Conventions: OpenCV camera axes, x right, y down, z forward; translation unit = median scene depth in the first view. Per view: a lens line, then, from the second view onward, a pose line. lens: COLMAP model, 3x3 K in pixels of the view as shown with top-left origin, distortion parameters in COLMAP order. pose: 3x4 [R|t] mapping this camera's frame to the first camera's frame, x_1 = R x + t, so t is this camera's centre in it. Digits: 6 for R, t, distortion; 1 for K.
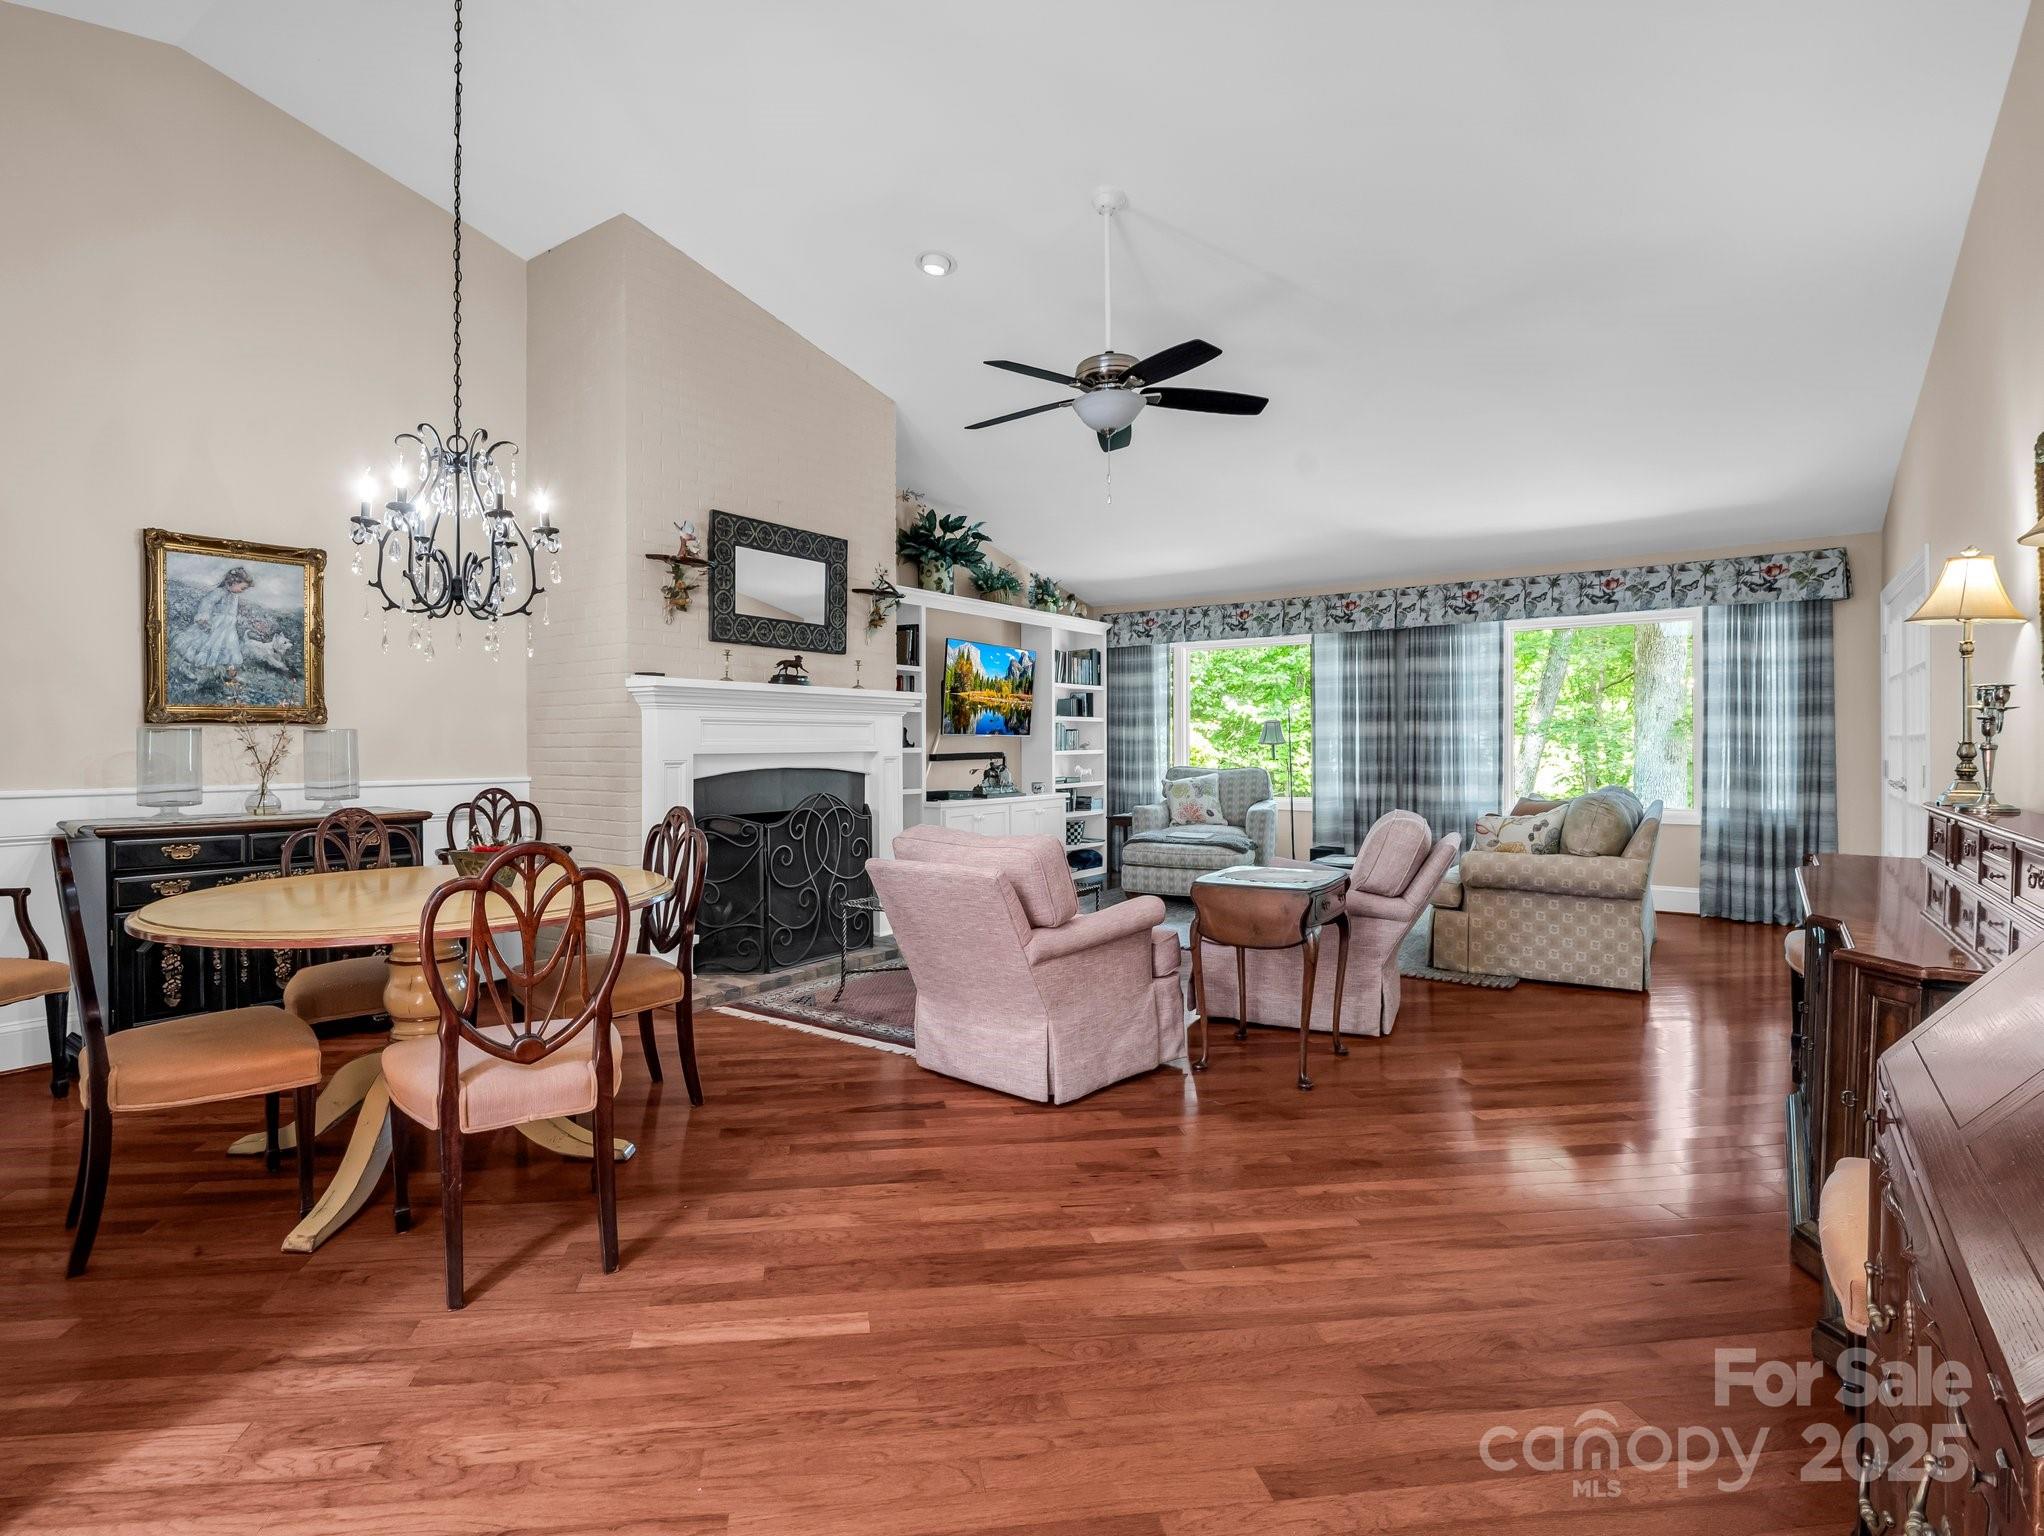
lens RADIAL K [[1016.5, 0, 948.2], [0, 1016.5, 774.0], [0, 0, 1]] dist [0.025855, -0.000068]
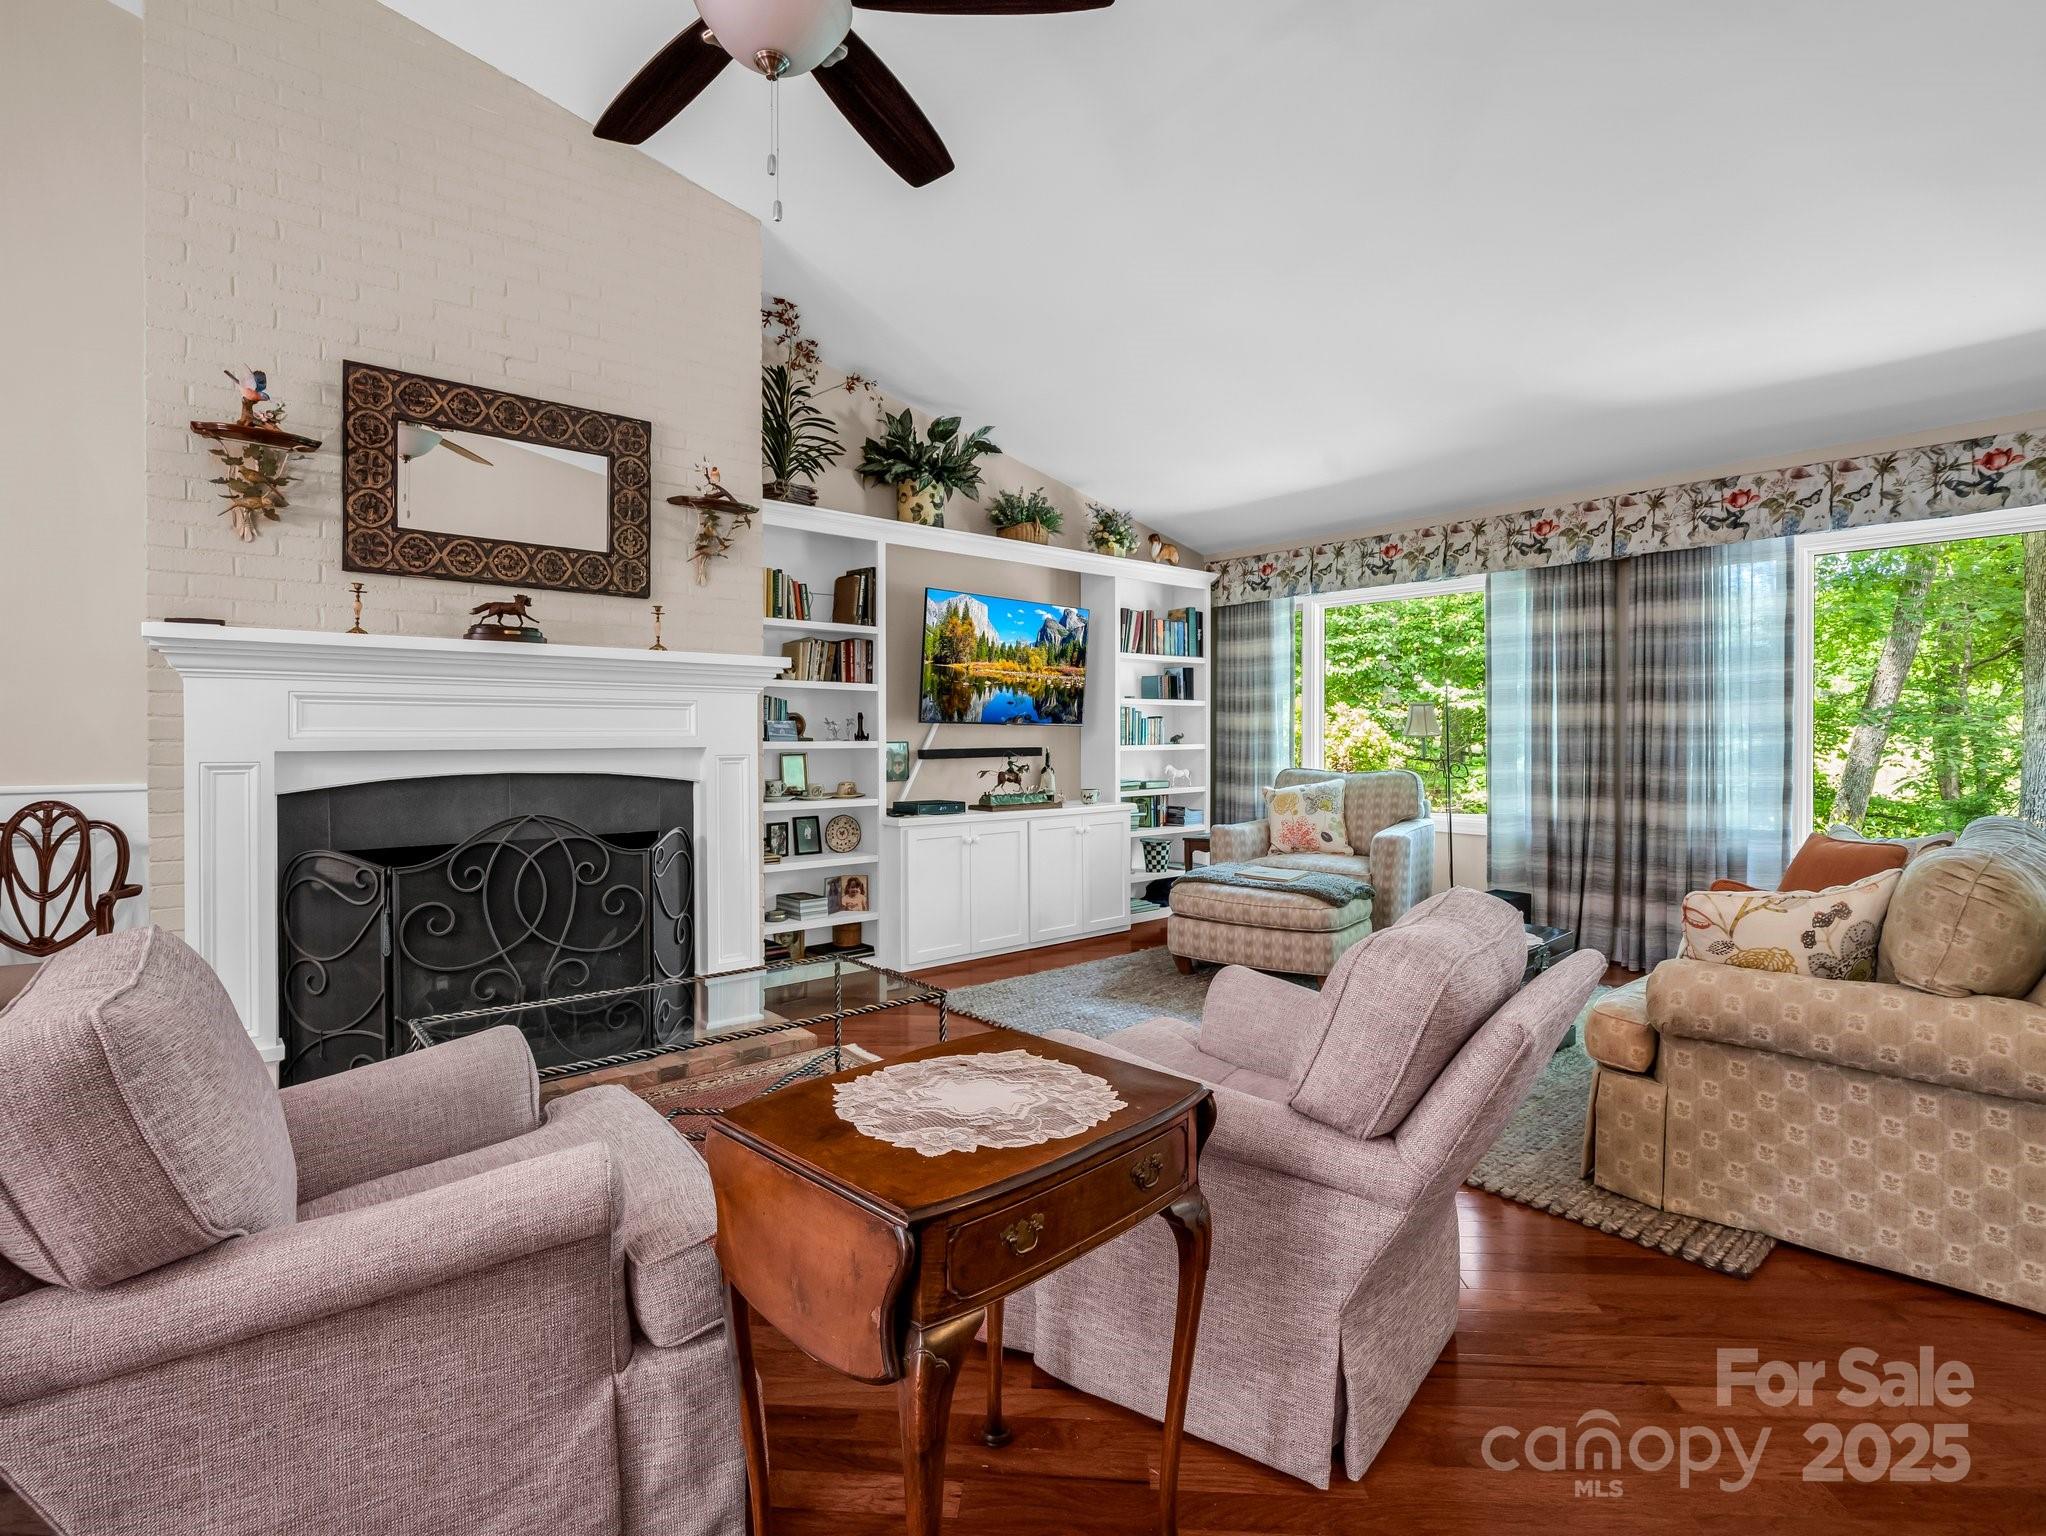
lens RADIAL K [[1005.3, 0, 1023.0], [0, 1005.3, 768.0], [0, 0, 1]] dist [-0.007949, 0.000733]
pose [[0.982093, 0.007962, -0.188229, 0.196805], [-0.007457, 0.999966, 0.003395, -0.009616], [0.188250, -0.001930, 0.982119, 0.316117]]
